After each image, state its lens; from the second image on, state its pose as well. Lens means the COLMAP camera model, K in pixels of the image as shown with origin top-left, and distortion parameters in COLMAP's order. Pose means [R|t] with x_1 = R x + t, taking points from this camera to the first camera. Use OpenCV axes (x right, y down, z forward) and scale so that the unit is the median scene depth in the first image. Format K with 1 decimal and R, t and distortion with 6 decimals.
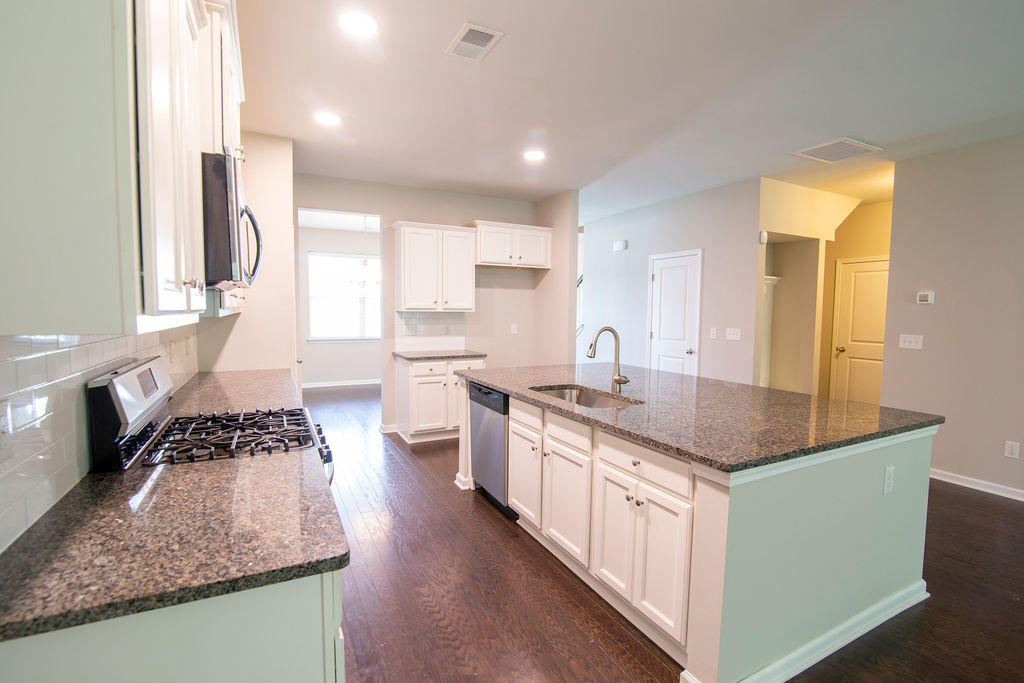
lens RADIAL K [[471.9, 0, 517.9], [0, 471.9, 343.6], [0, 0, 1]] dist [-0.020733, -0.000744]
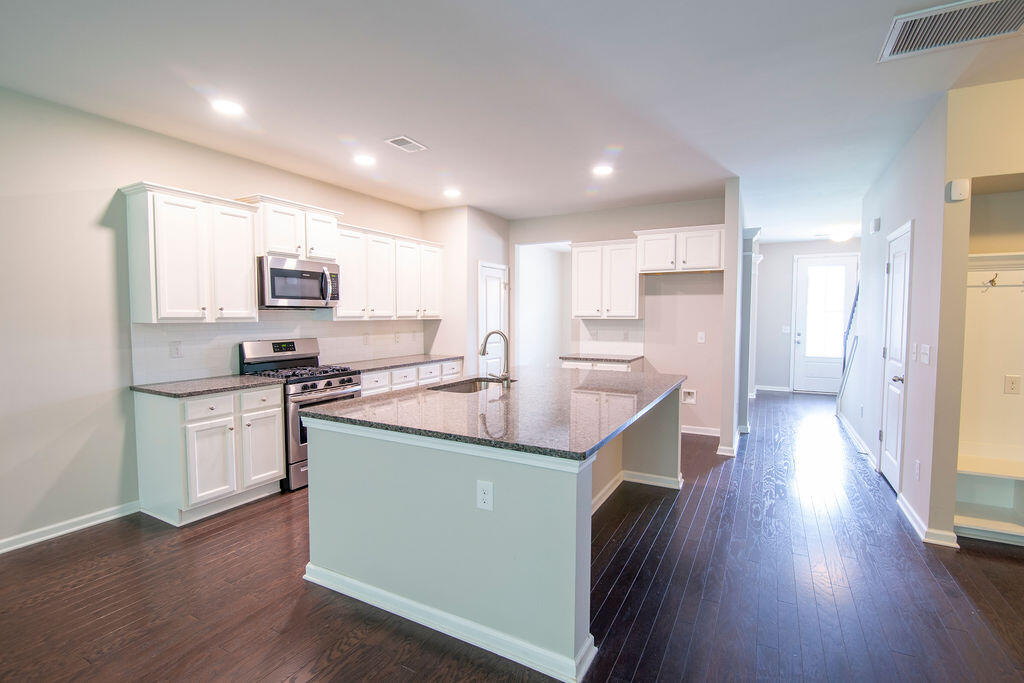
lens RADIAL K [[471.9, 0, 522.1], [0, 471.9, 341.4], [0, 0, 1]] dist [-0.020733, -0.000744]
pose [[0.566559, 0.035685, -0.823248, 0.631374], [-0.053923, 0.998526, 0.006173, -0.011247], [0.822255, 0.040895, 0.567649, 0.209425]]
